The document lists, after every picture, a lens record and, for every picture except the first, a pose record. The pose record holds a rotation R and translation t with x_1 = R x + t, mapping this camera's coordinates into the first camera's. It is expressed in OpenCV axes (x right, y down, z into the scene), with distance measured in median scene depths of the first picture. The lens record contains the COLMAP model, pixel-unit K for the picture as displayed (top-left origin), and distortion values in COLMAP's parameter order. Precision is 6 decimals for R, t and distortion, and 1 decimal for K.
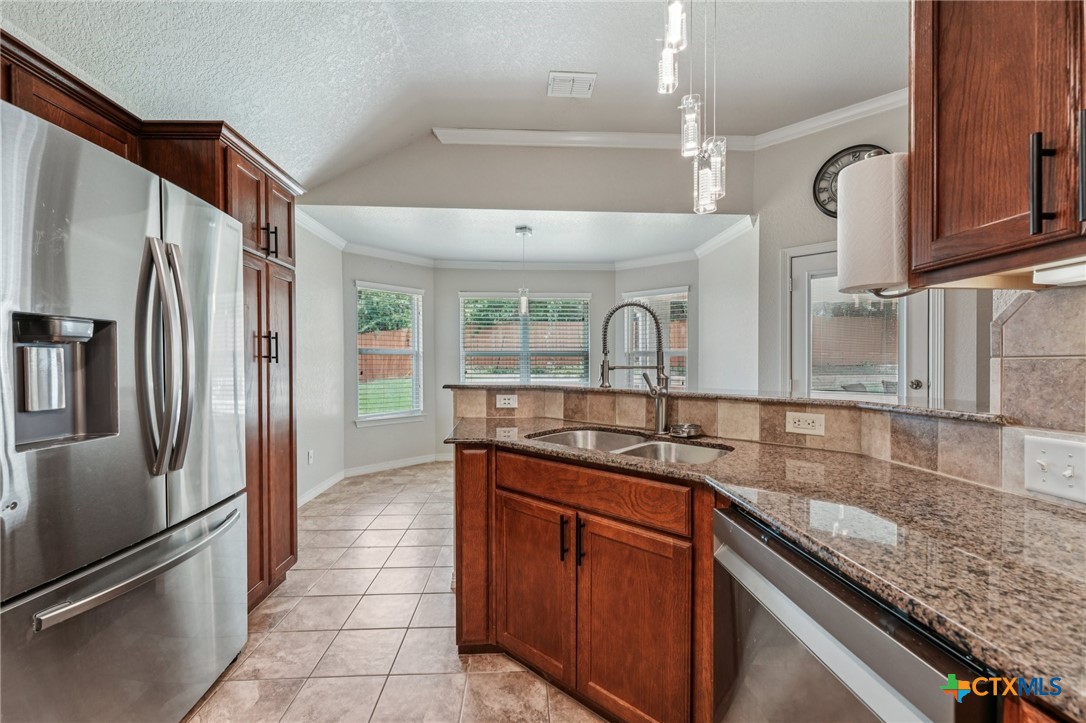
lens RADIAL K [[435.2, 0, 537.7], [0, 435.2, 368.5], [0, 0, 1]] dist [0.000313, -0.000155]
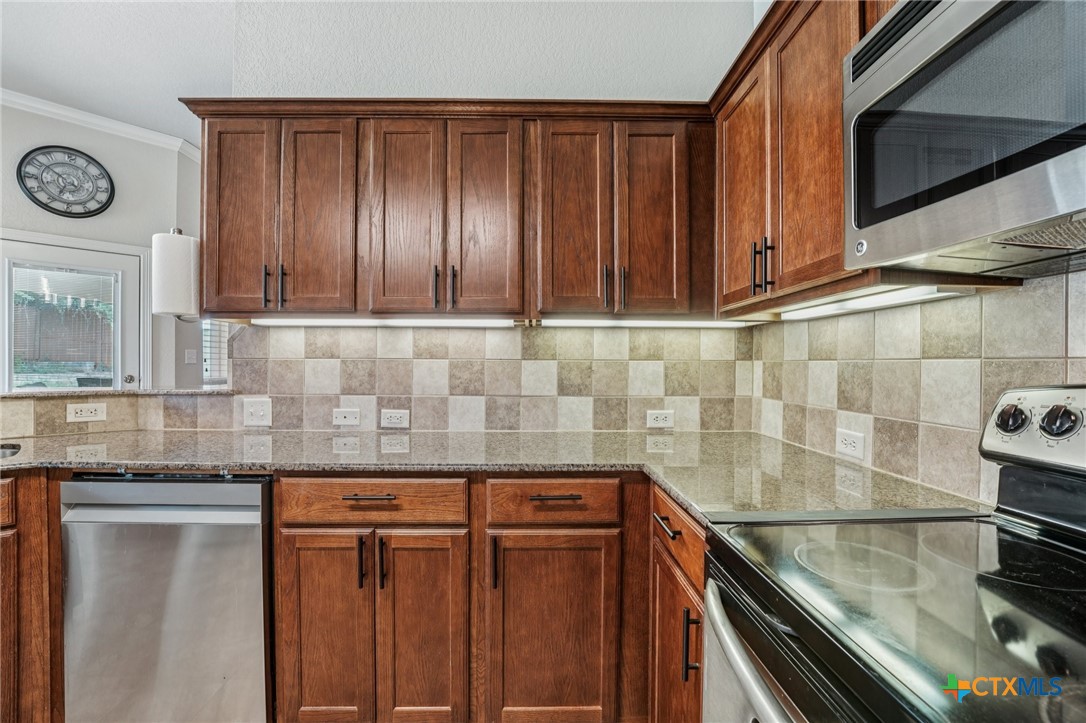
lens RADIAL K [[453.9, 0, 543.0], [0, 453.9, 361.5], [0, 0, 1]] dist [-0.001527, -0.000259]
pose [[0.029046, 0.003524, 0.999572, -0.660632], [0.005777, 0.999976, -0.003693, 0.001407], [-0.999561, 0.005882, 0.029025, -0.301228]]
